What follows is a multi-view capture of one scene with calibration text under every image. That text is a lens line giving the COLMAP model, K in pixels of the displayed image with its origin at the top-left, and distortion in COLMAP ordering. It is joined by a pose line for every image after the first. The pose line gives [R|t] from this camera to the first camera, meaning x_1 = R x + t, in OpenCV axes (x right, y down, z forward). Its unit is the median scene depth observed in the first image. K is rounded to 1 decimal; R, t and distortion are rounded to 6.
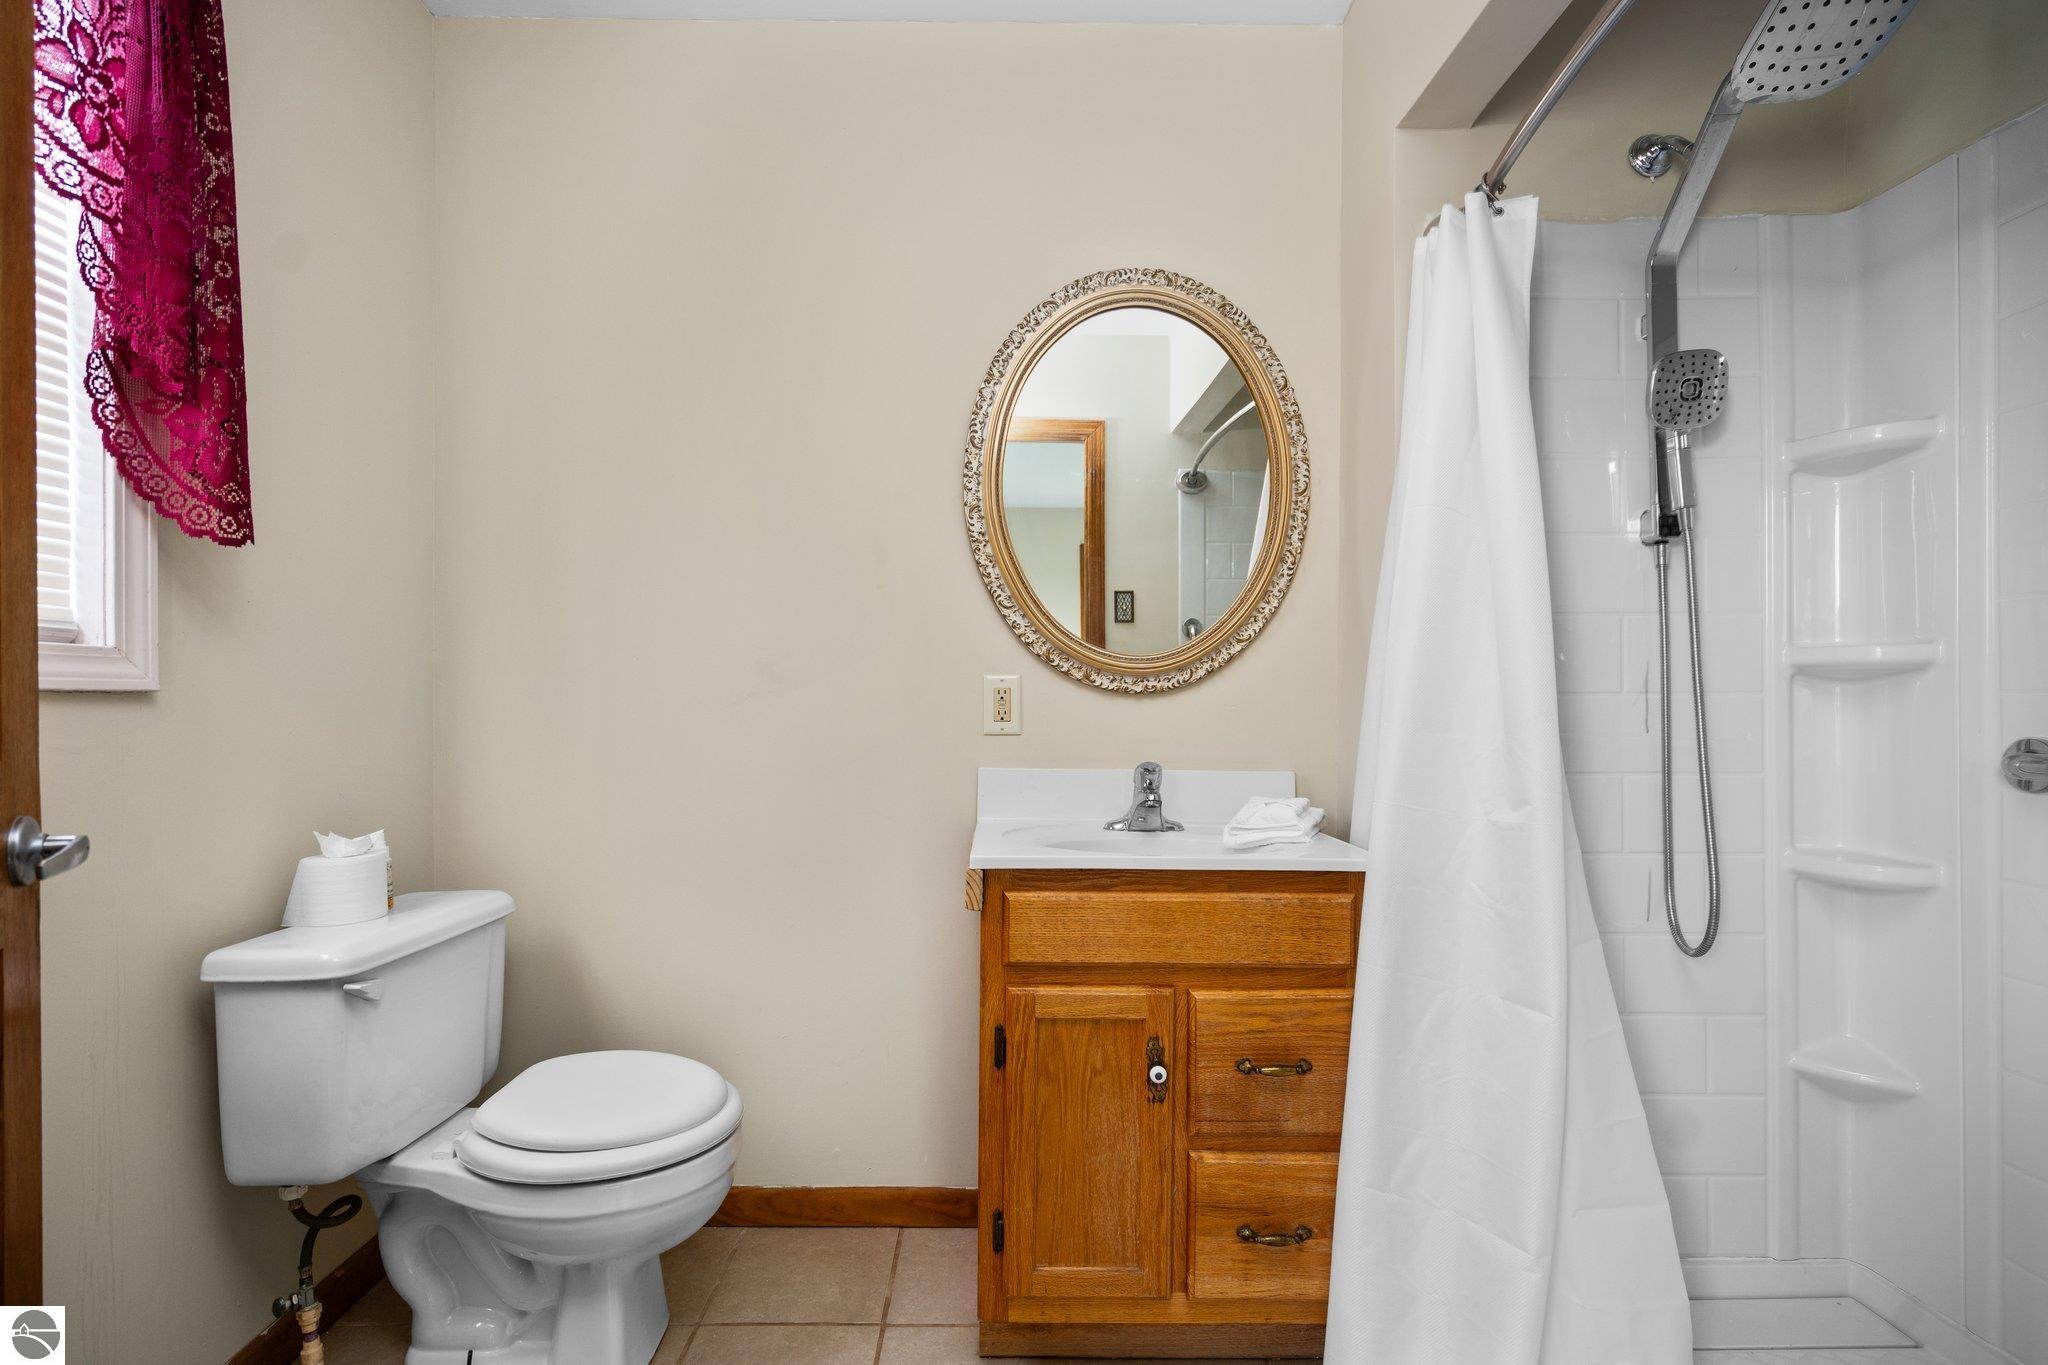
lens RADIAL K [[925.3, 0, 1019.5], [0, 925.3, 686.5], [0, 0, 1]] dist [-0.001609, -0.000102]
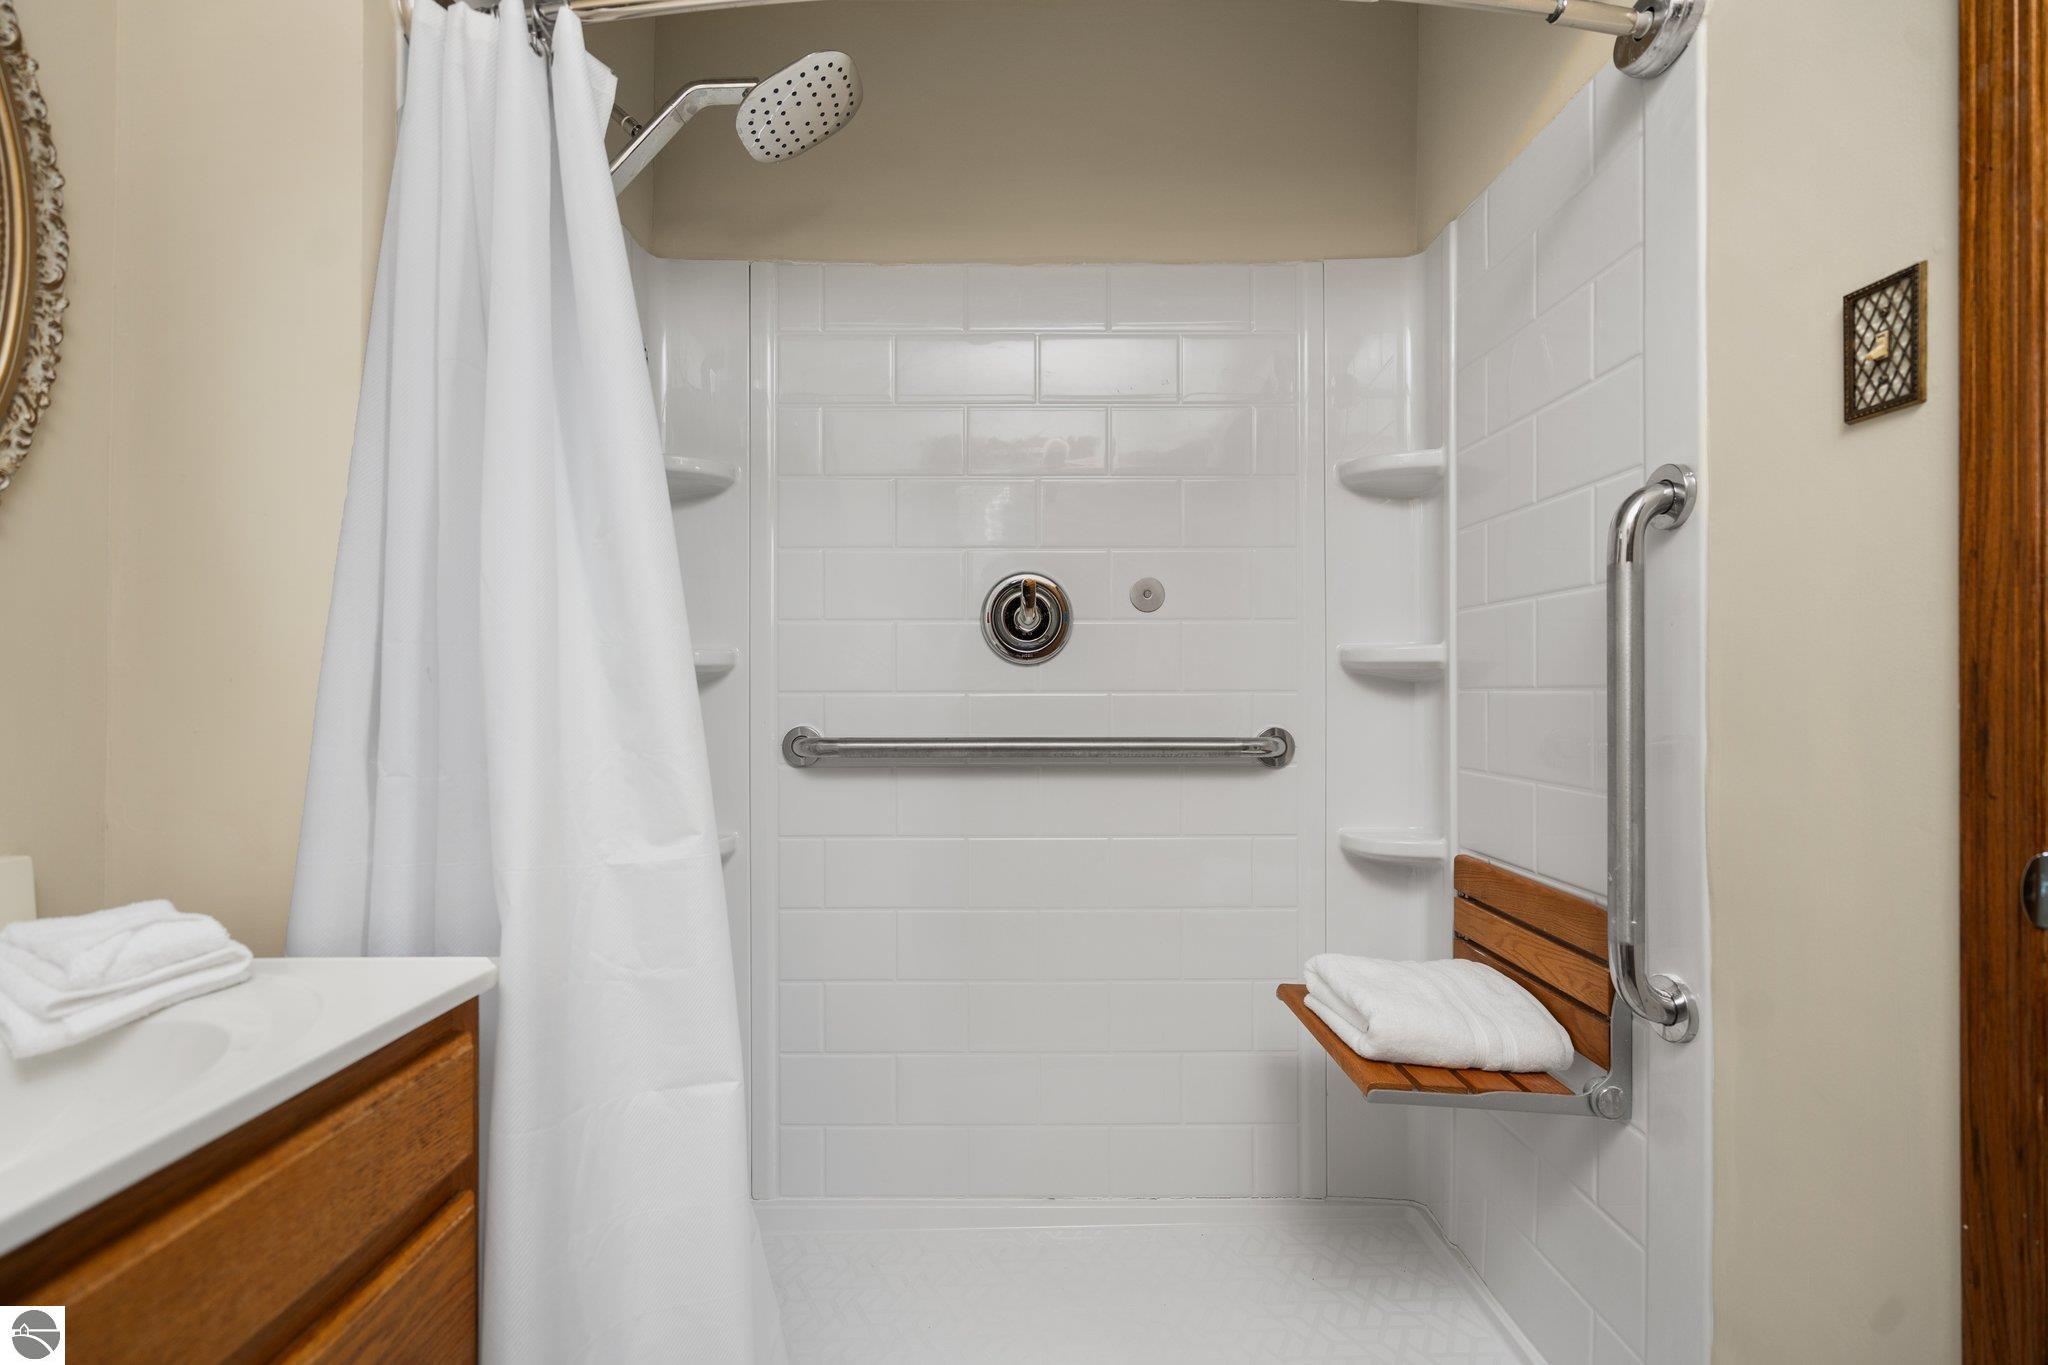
lens RADIAL K [[925.3, 0, 1019.5], [0, 925.3, 686.5], [0, 0, 1]] dist [-0.001609, -0.000102]
pose [[0.033608, -0.001024, 0.999435, -0.169454], [-0.019386, 0.999811, 0.001677, -0.006894], [-0.999247, -0.019431, 0.033582, 0.464930]]
